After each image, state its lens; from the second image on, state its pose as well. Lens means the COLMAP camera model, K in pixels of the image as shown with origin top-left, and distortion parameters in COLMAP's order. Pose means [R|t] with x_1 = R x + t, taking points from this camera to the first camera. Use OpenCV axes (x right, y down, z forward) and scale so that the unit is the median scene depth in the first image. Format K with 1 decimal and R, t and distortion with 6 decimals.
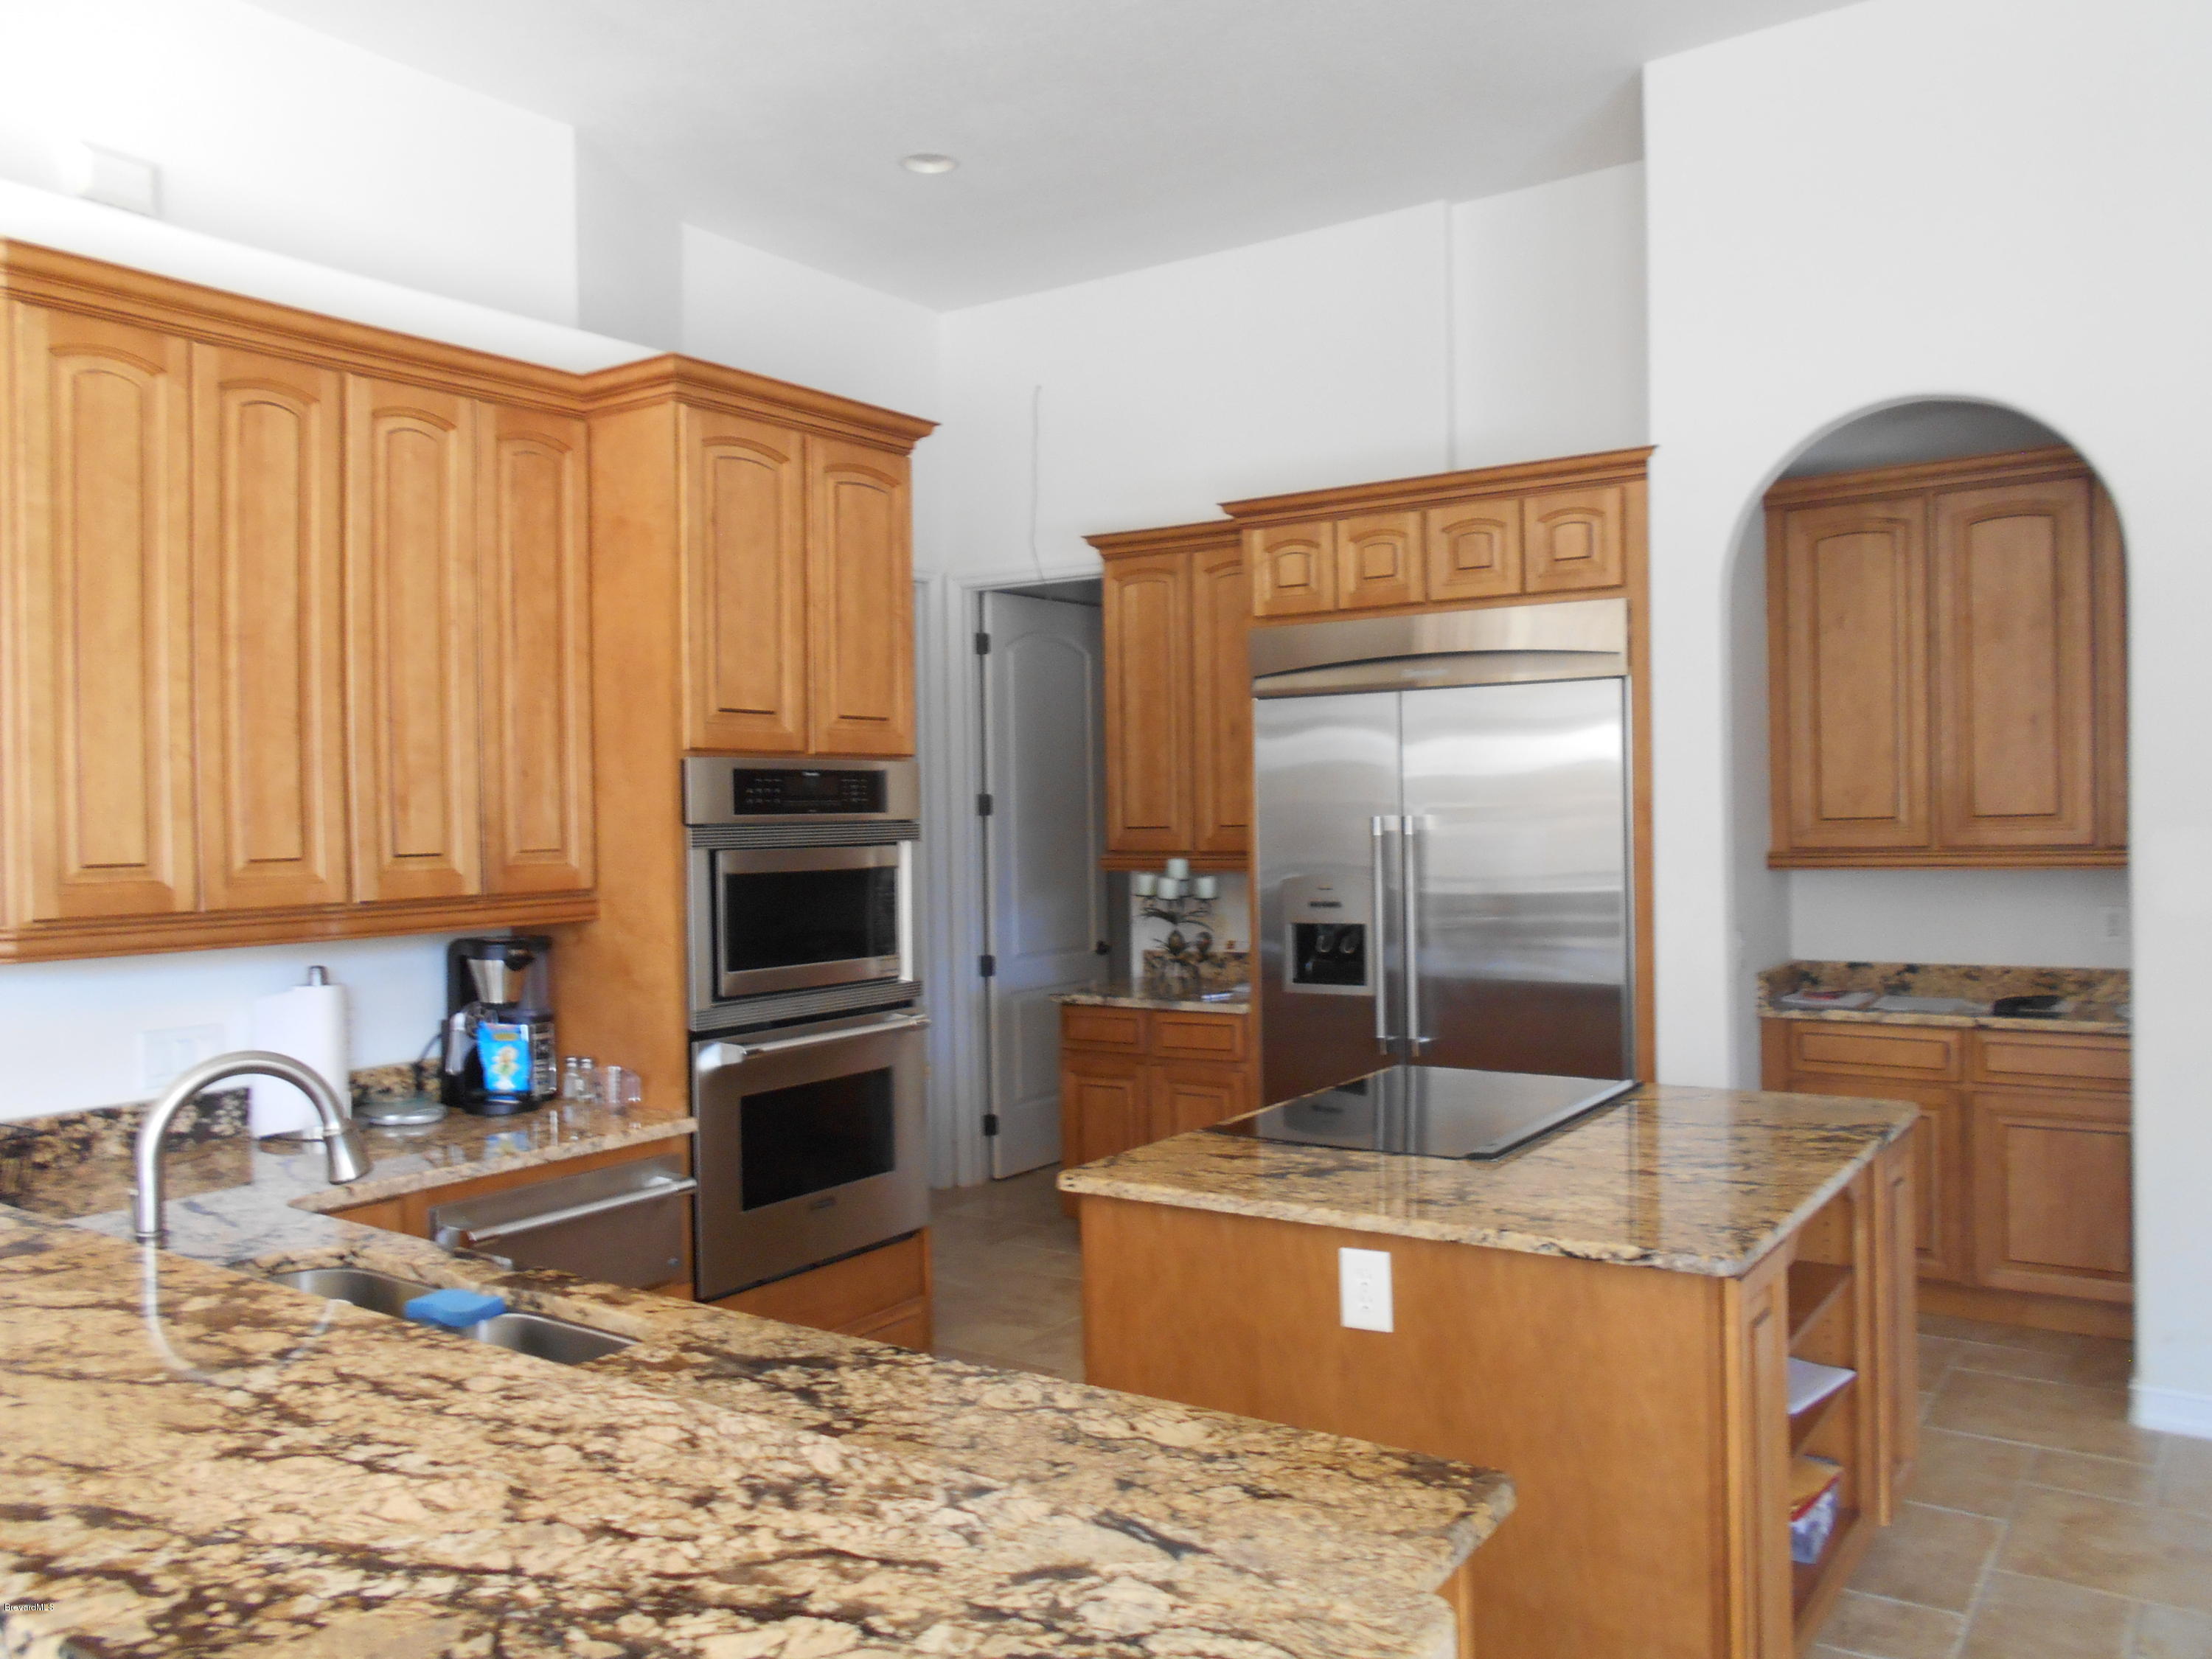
lens RADIAL K [[1720.9, 0, 927.5], [0, 1720.9, 877.0], [0, 0, 1]] dist [-0.159829, 0.327345]
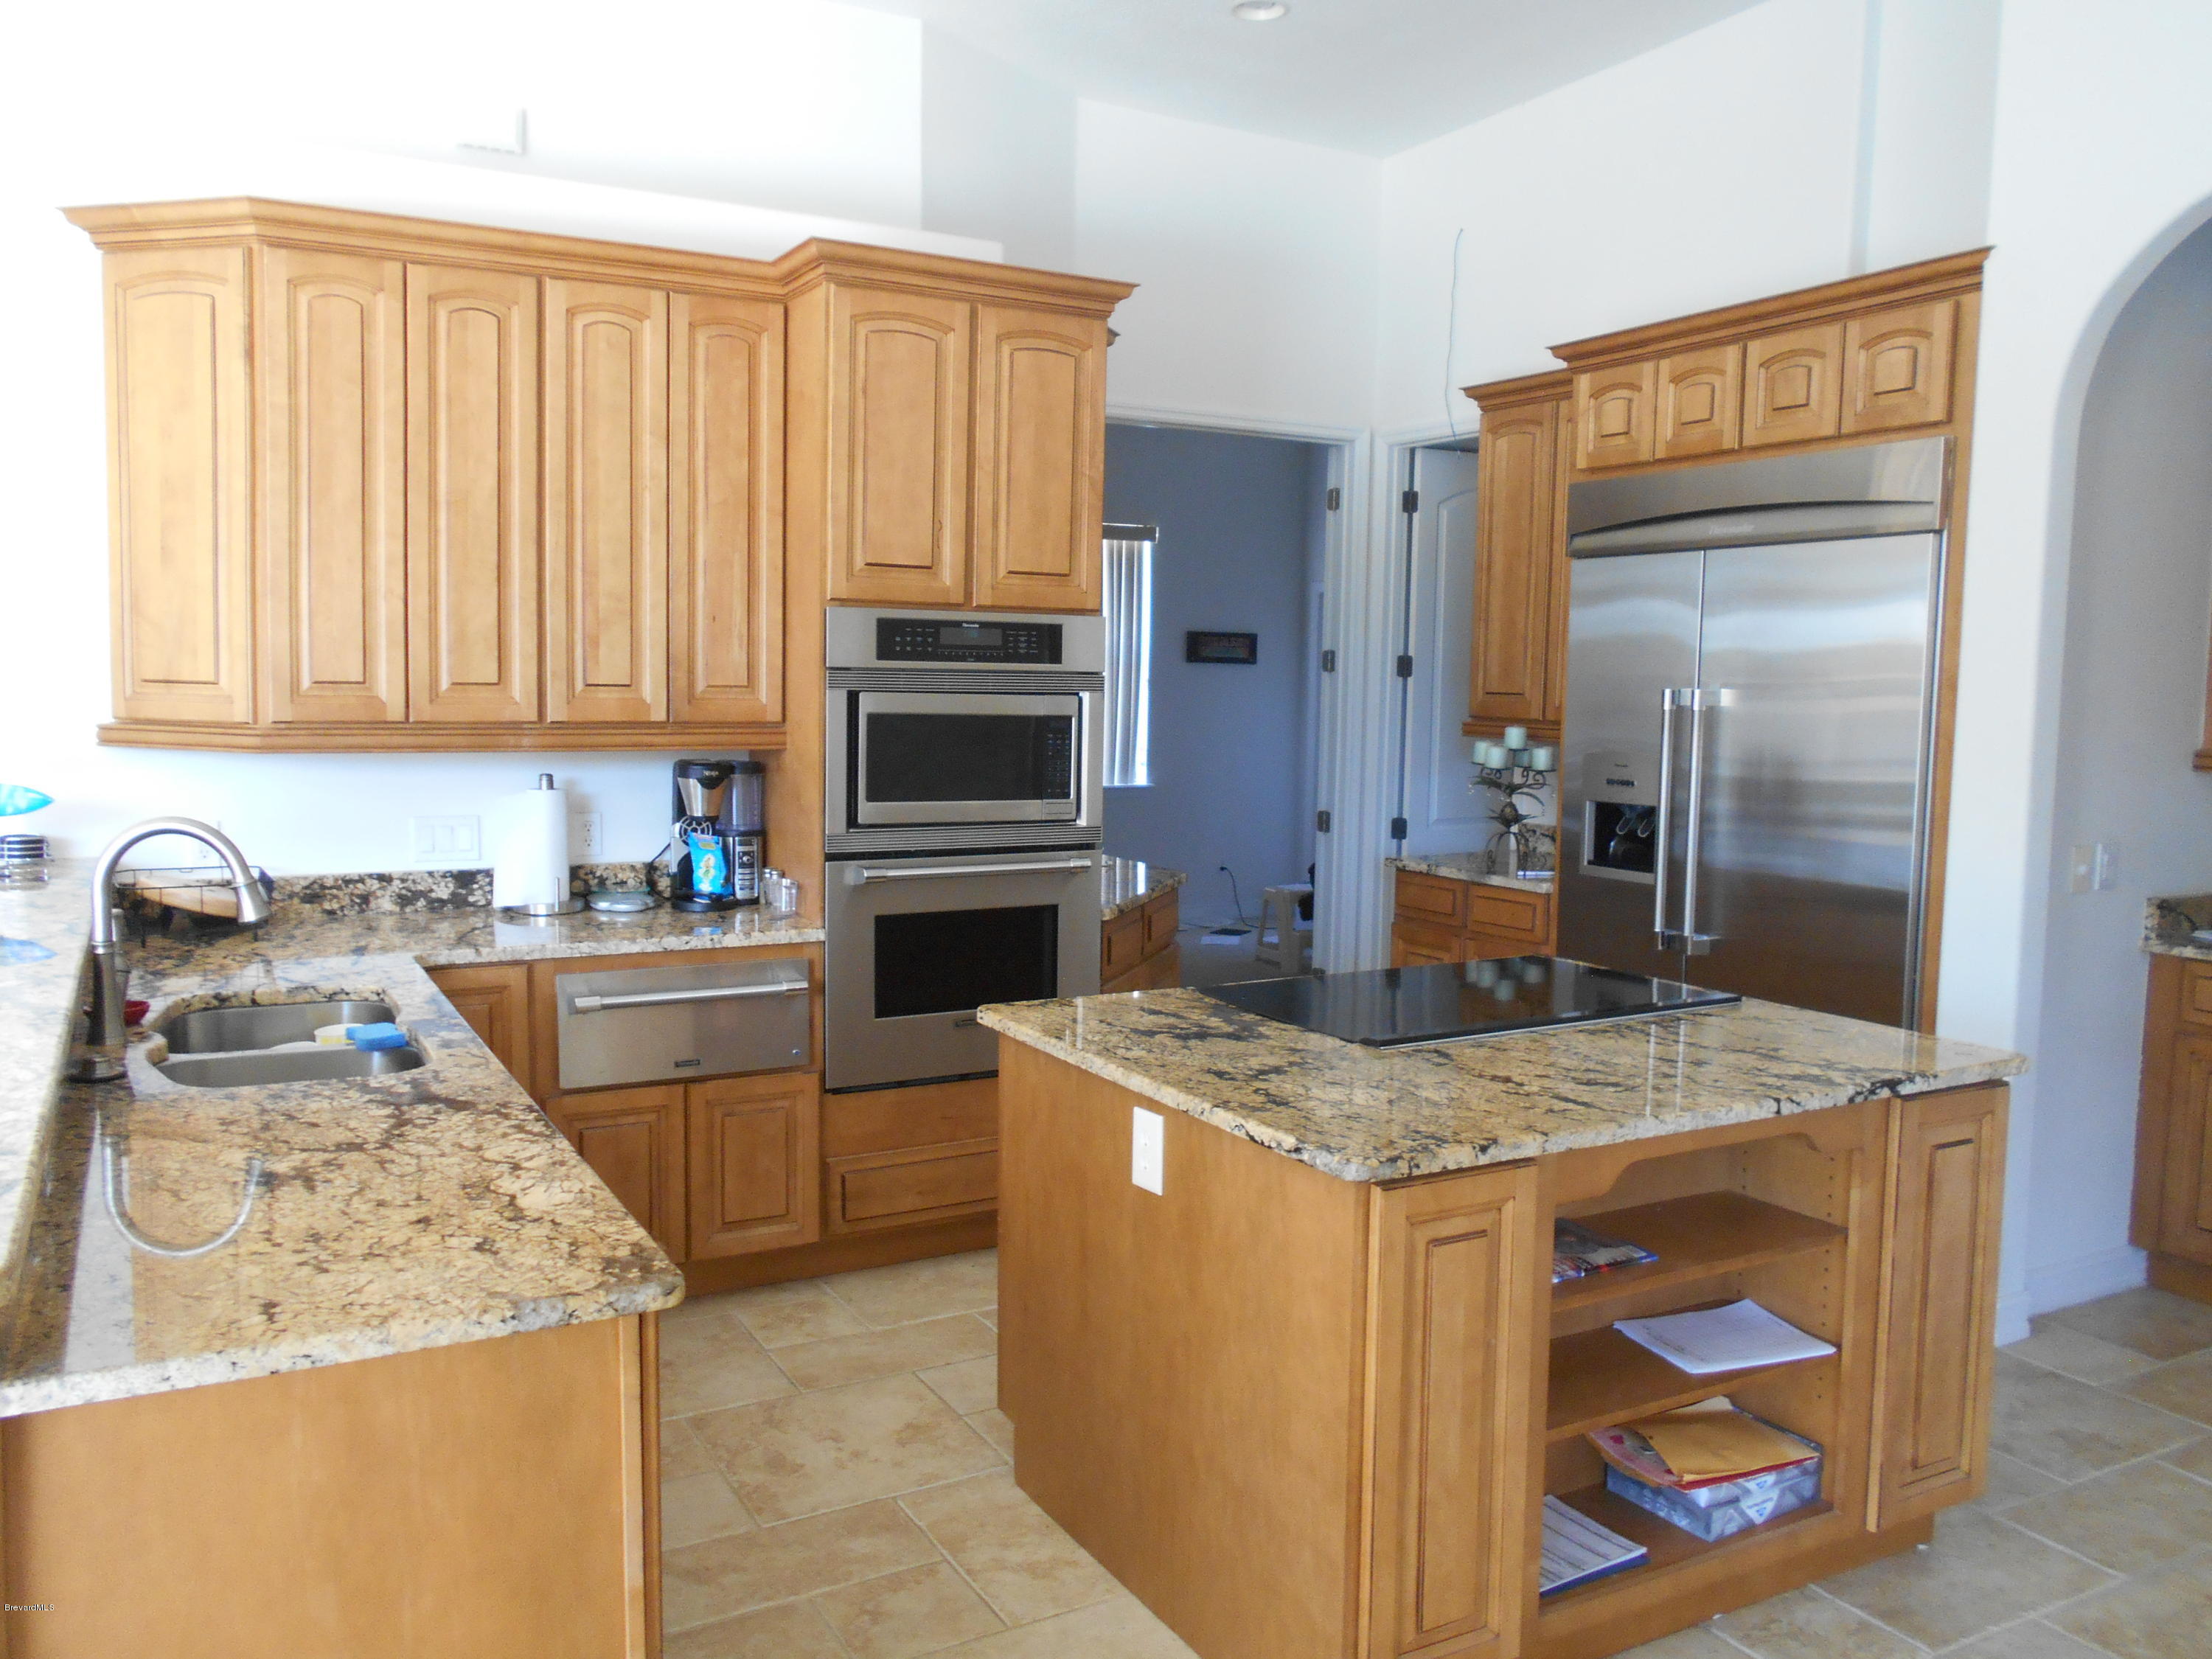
lens RADIAL K [[1666.5, 0, 1010.2], [0, 1666.5, 823.7], [0, 0, 1]] dist [-0.083037, 0.140078]
pose [[0.901406, 0.072255, -0.426903, 0.420886], [-0.048726, 0.996642, 0.065800, -0.005876], [0.430224, -0.038511, 0.901900, 0.065966]]
